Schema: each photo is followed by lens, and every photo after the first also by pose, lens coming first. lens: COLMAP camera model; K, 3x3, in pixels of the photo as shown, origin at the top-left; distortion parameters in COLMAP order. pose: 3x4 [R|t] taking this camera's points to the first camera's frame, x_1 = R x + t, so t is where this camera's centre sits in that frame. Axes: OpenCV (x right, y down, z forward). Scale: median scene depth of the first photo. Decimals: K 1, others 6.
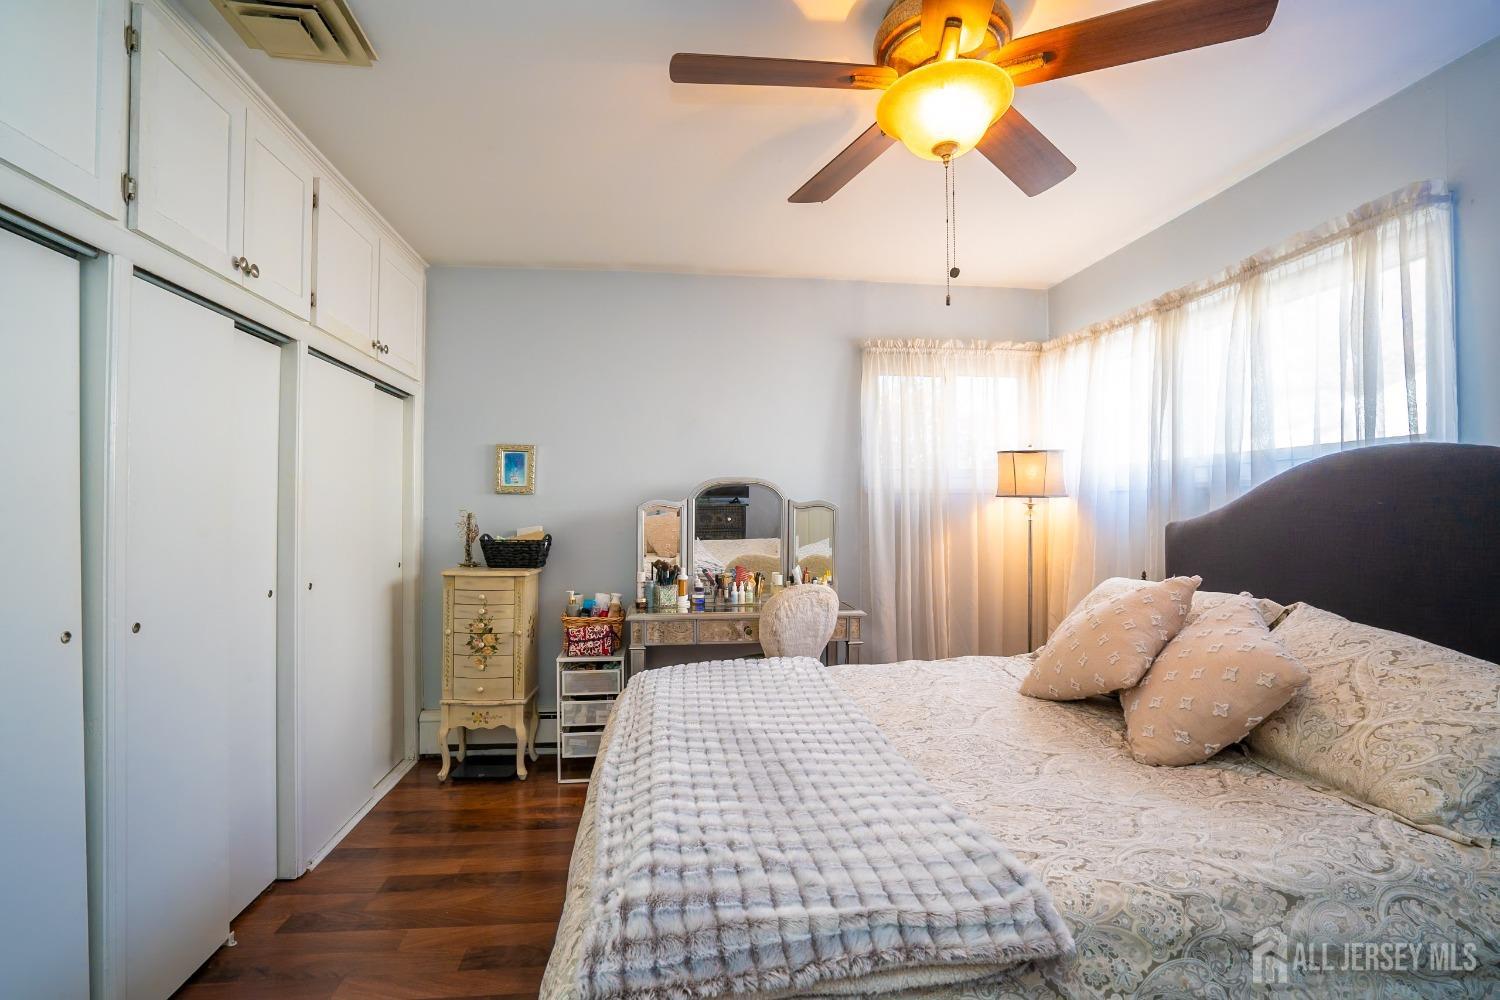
lens RADIAL K [[692.5, 0, 740.9], [0, 692.5, 501.5], [0, 0, 1]] dist [-0.061914, 0.022165]
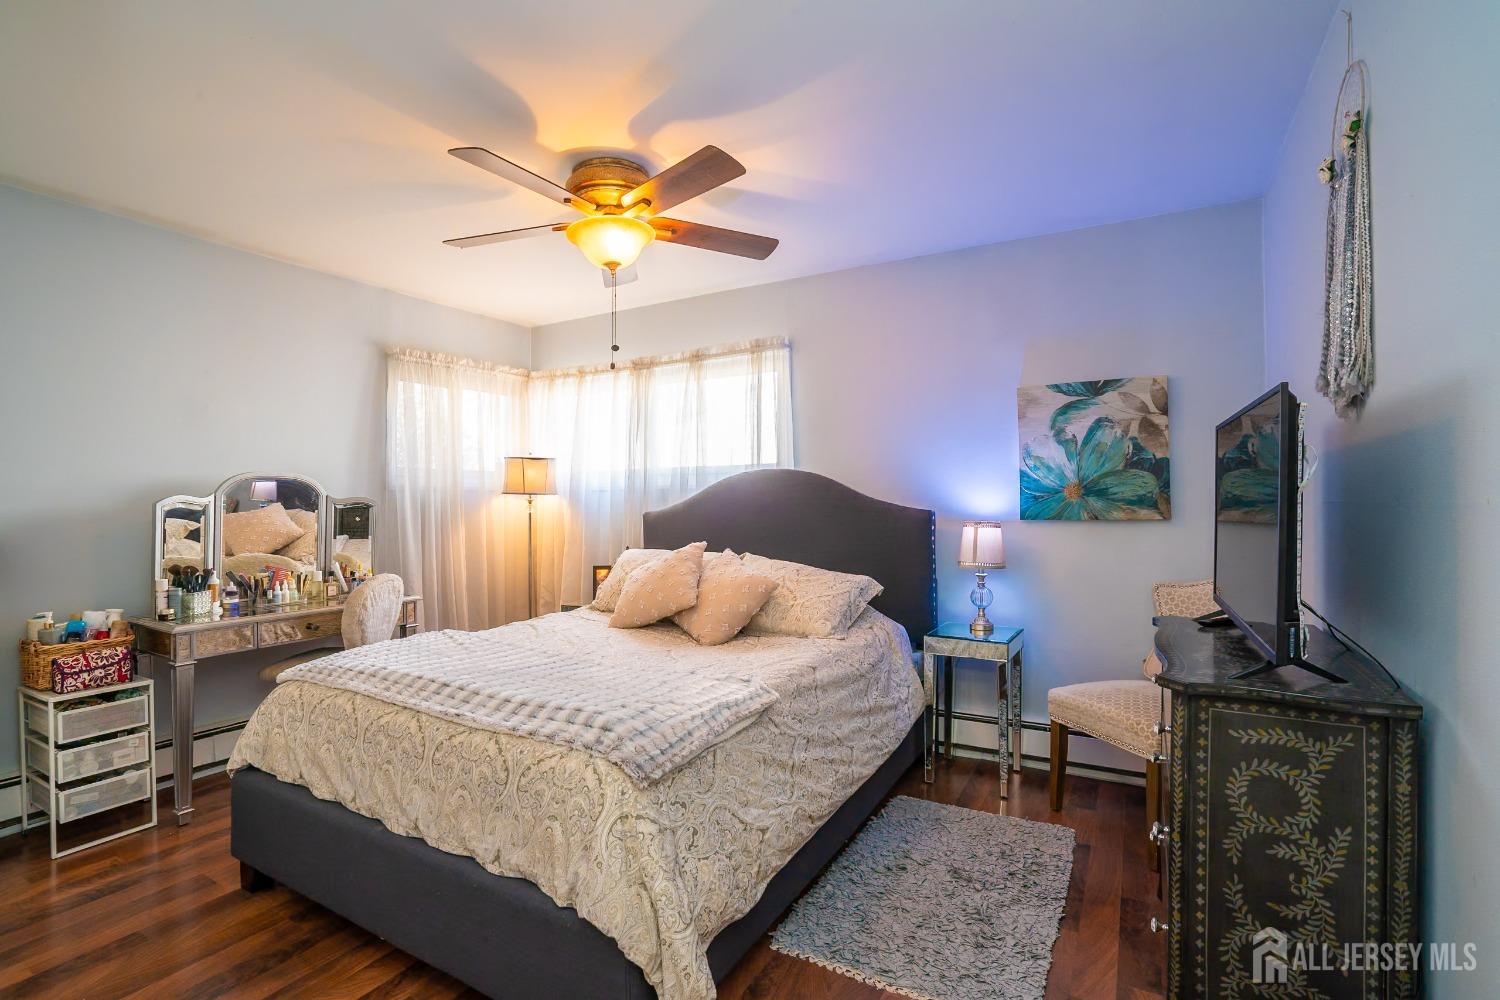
lens RADIAL K [[692.5, 0, 740.9], [0, 692.5, 501.5], [0, 0, 1]] dist [-0.061914, 0.022165]
pose [[0.602358, -0.003455, 0.798219, -0.393582], [-0.002616, 0.999977, 0.006302, -0.002167], [-0.798222, -0.005884, 0.602335, -0.080140]]
